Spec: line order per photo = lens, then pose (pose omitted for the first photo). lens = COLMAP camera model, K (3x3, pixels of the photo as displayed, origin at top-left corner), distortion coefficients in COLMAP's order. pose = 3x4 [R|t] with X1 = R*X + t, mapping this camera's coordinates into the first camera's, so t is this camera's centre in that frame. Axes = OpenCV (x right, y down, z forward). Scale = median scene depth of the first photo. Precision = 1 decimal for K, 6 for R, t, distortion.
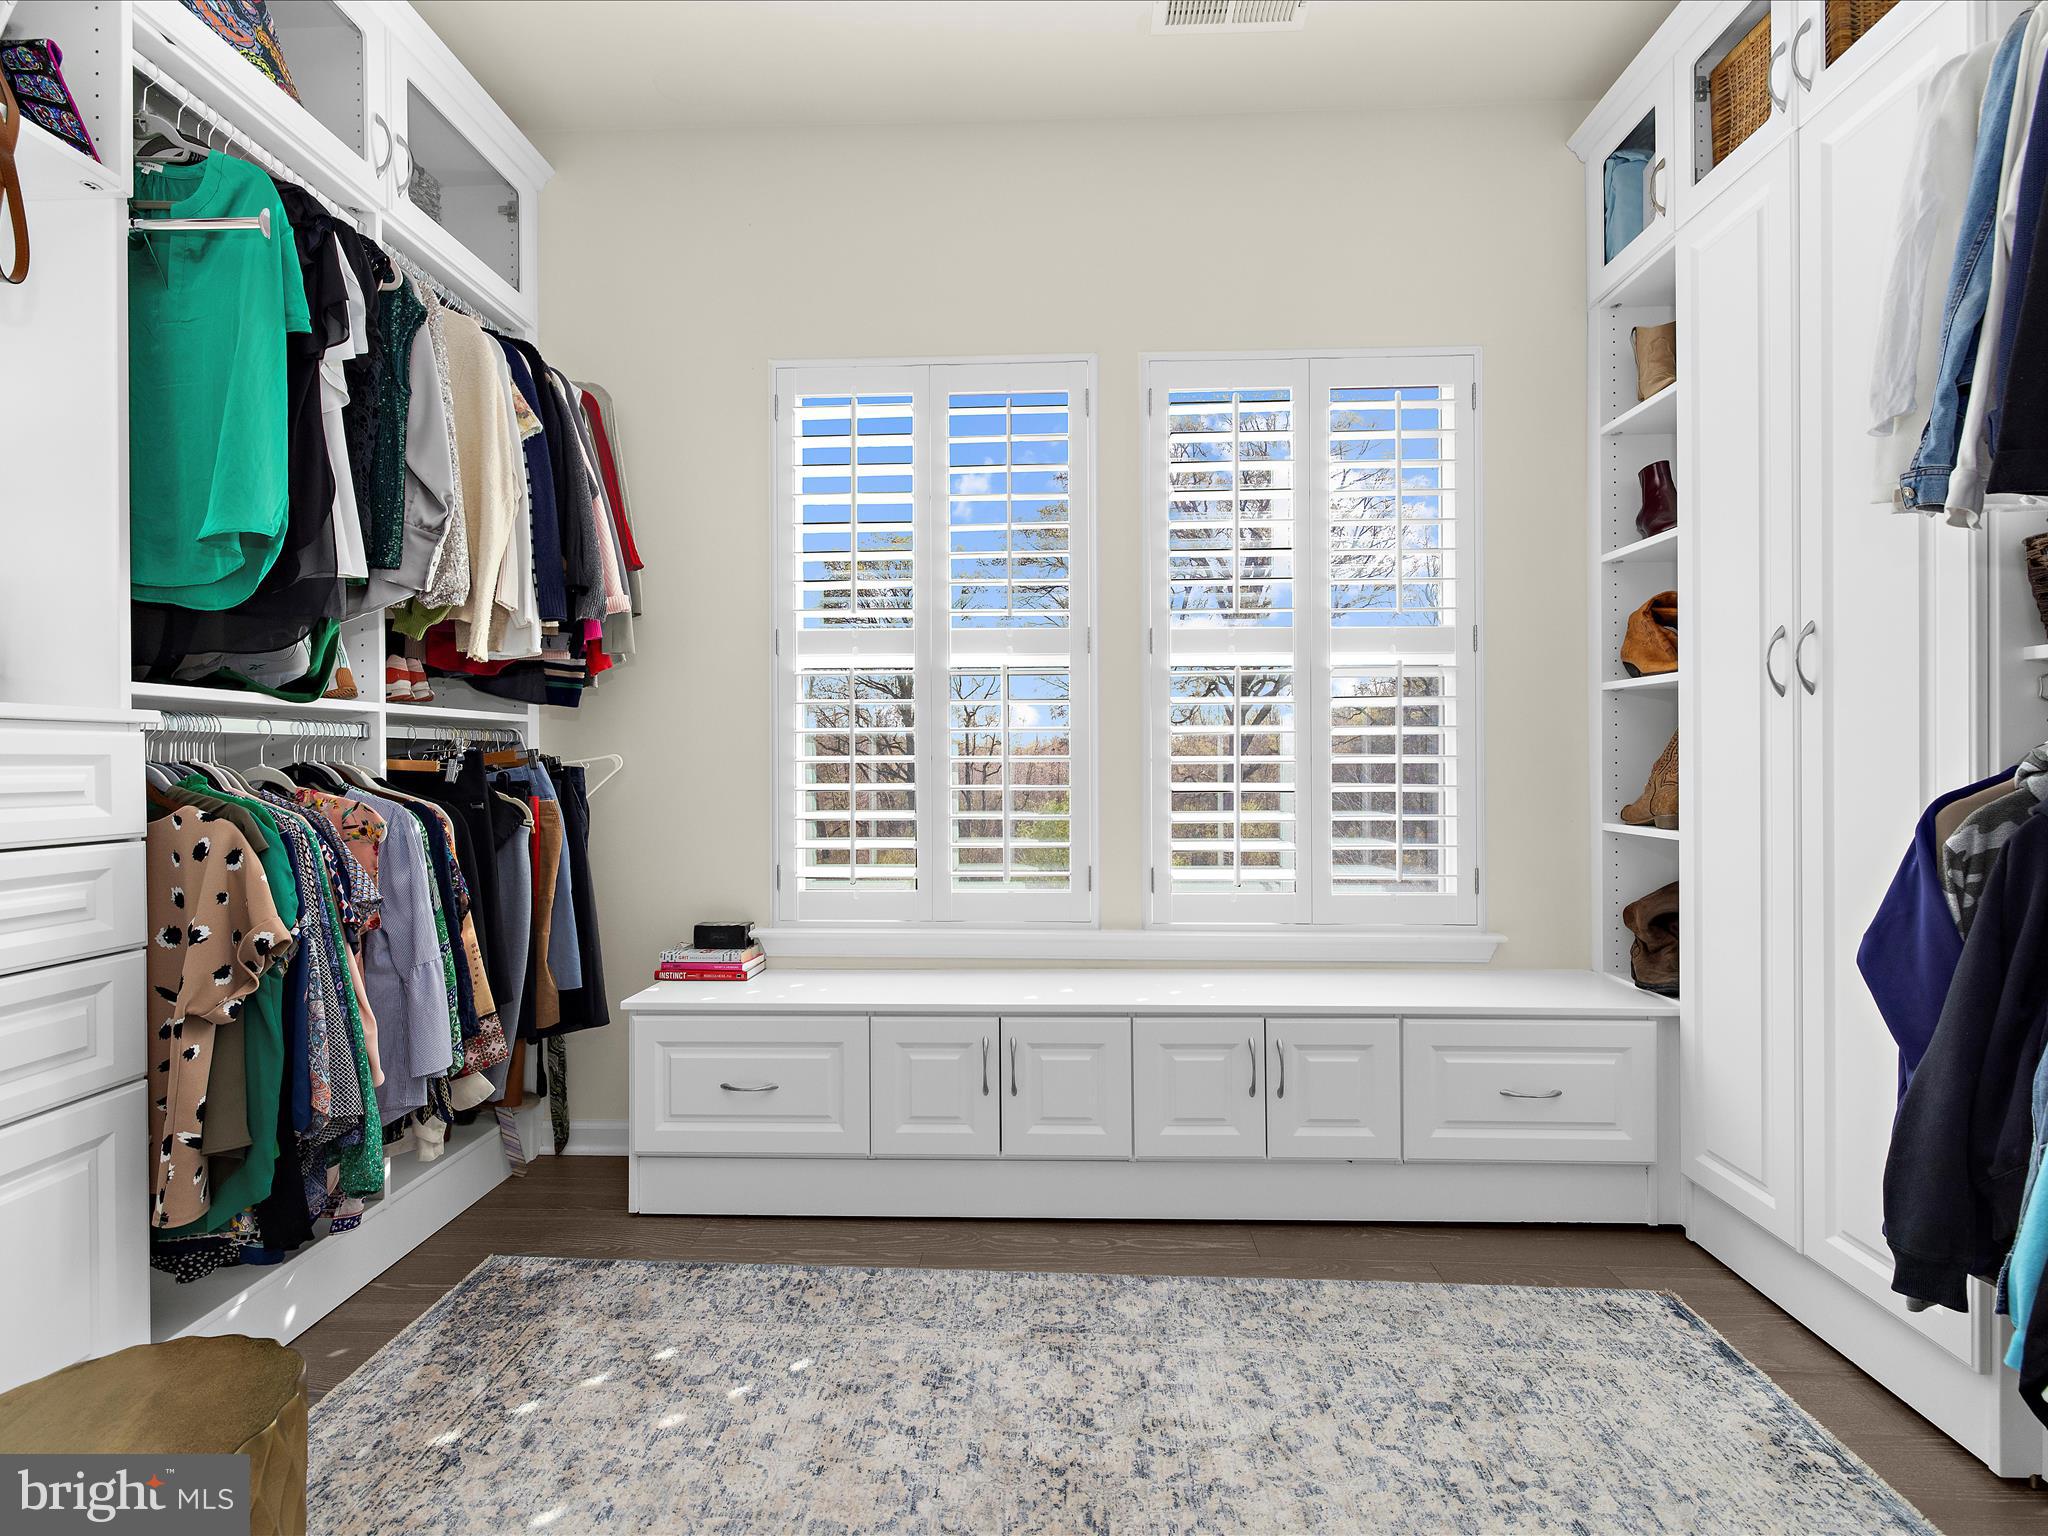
lens RADIAL K [[979.8, 0, 1024.0], [0, 979.8, 768.0], [0, 0, 1]] dist [0.001738, 0.000480]
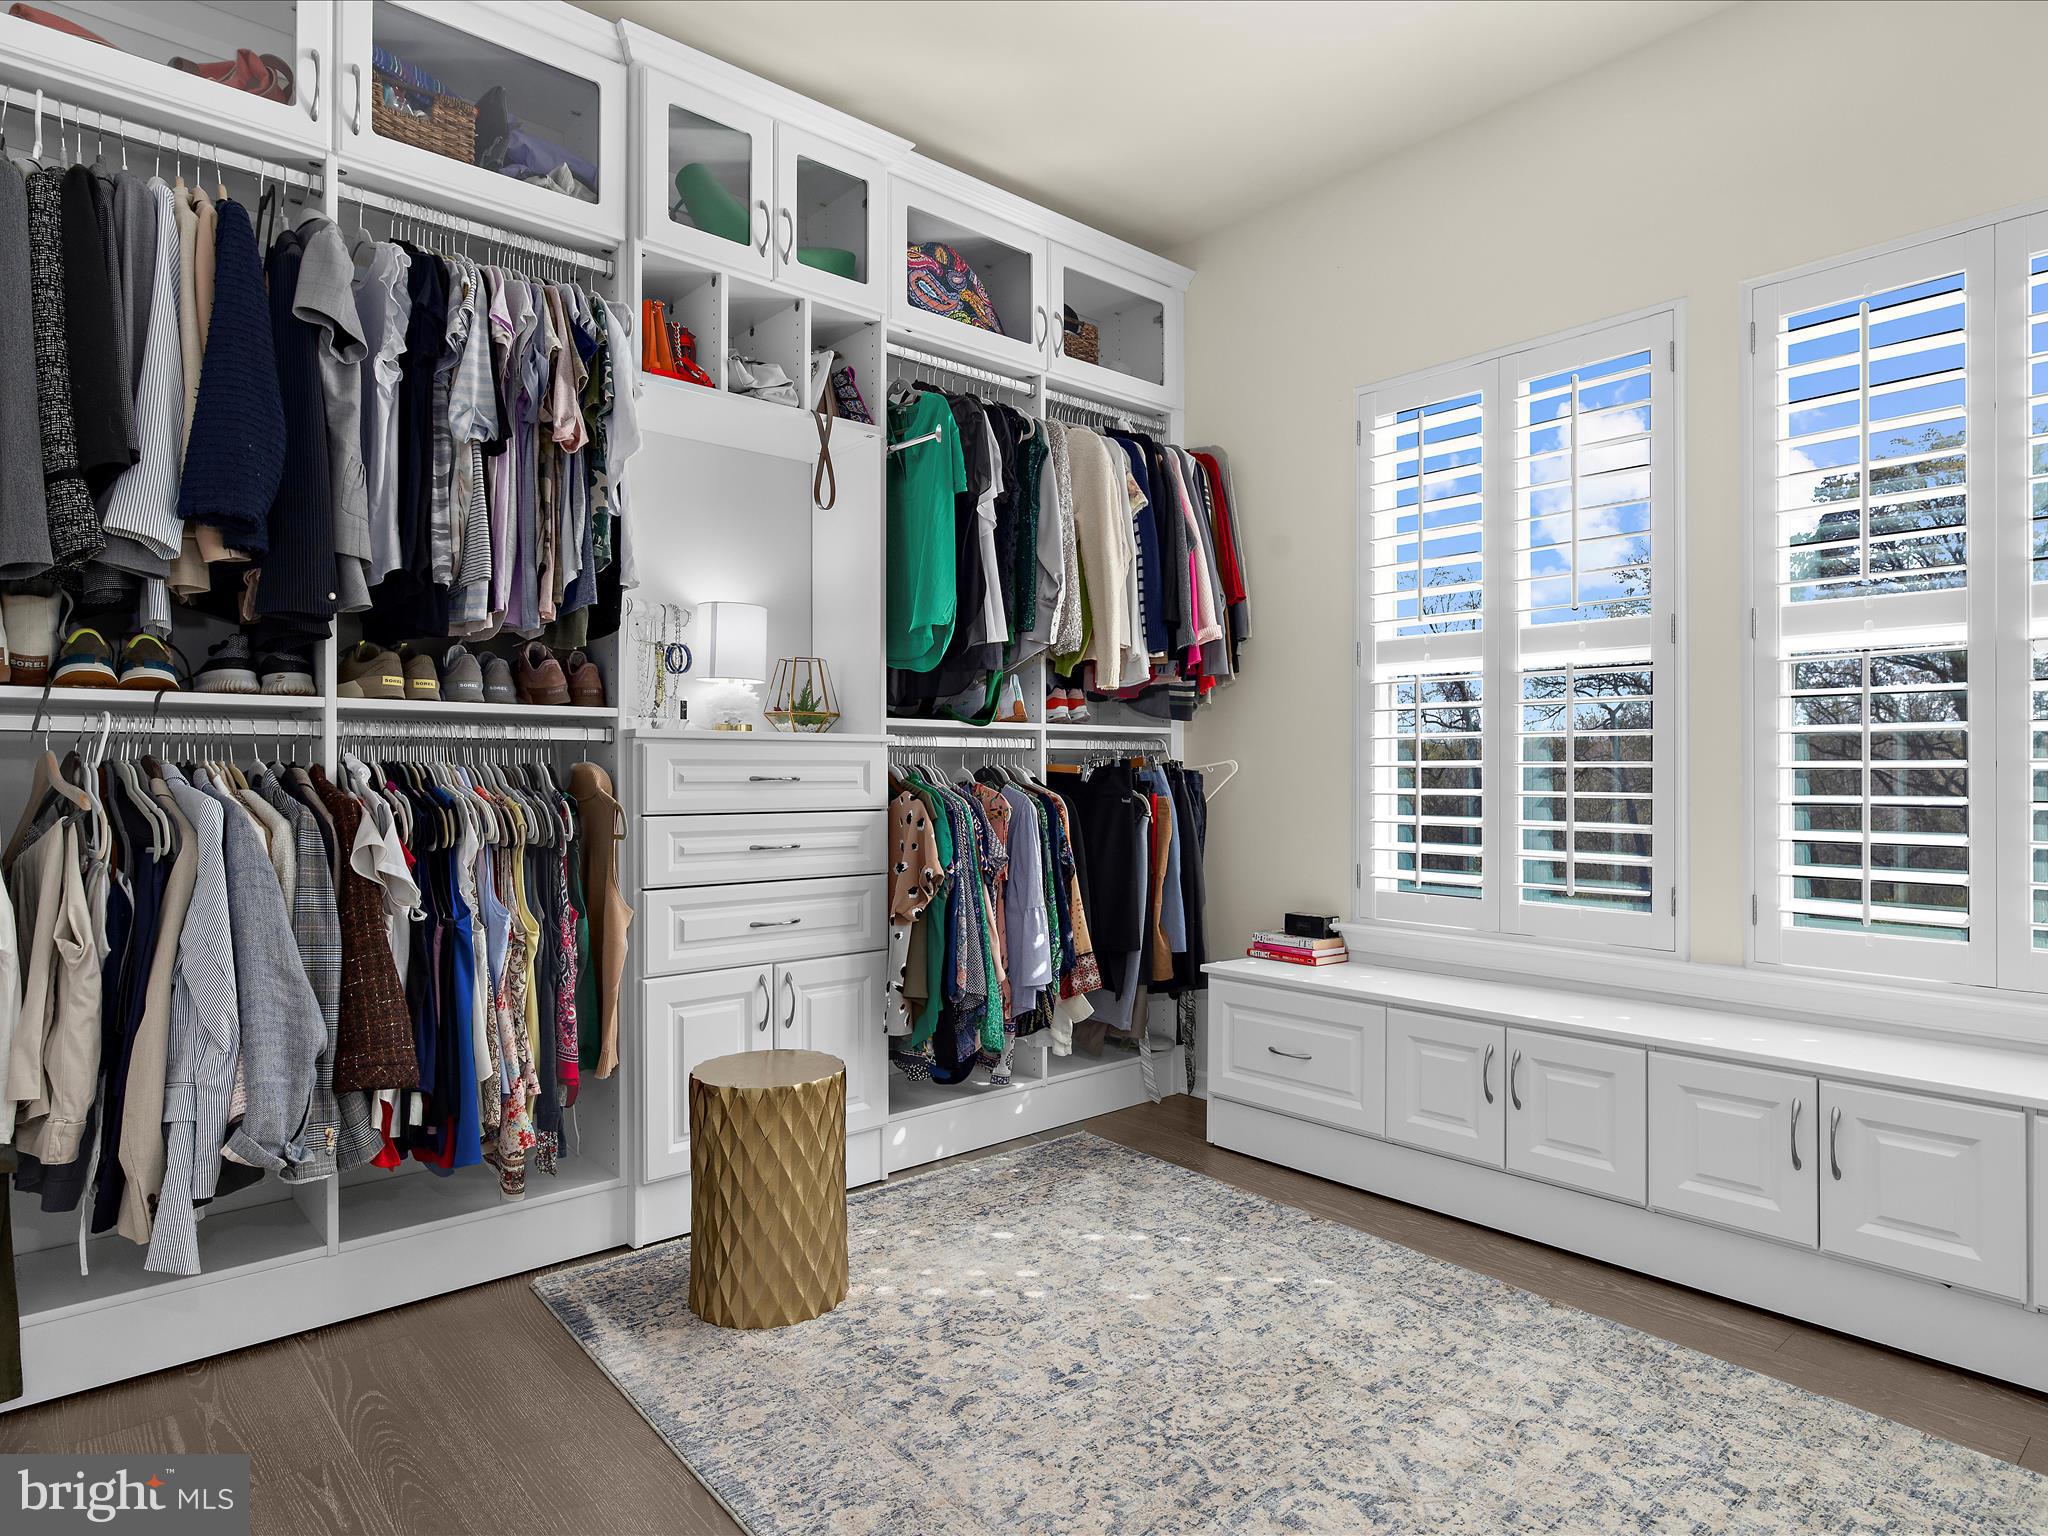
lens RADIAL K [[1111.5, 0, 994.8], [0, 1111.5, 761.3], [0, 0, 1]] dist [0.057559, -0.025131]
pose [[0.678232, -0.005690, -0.734826, 0.542694], [-0.005189, 0.999908, -0.012532, 0.008925], [0.734829, 0.012312, 0.678140, -0.148628]]
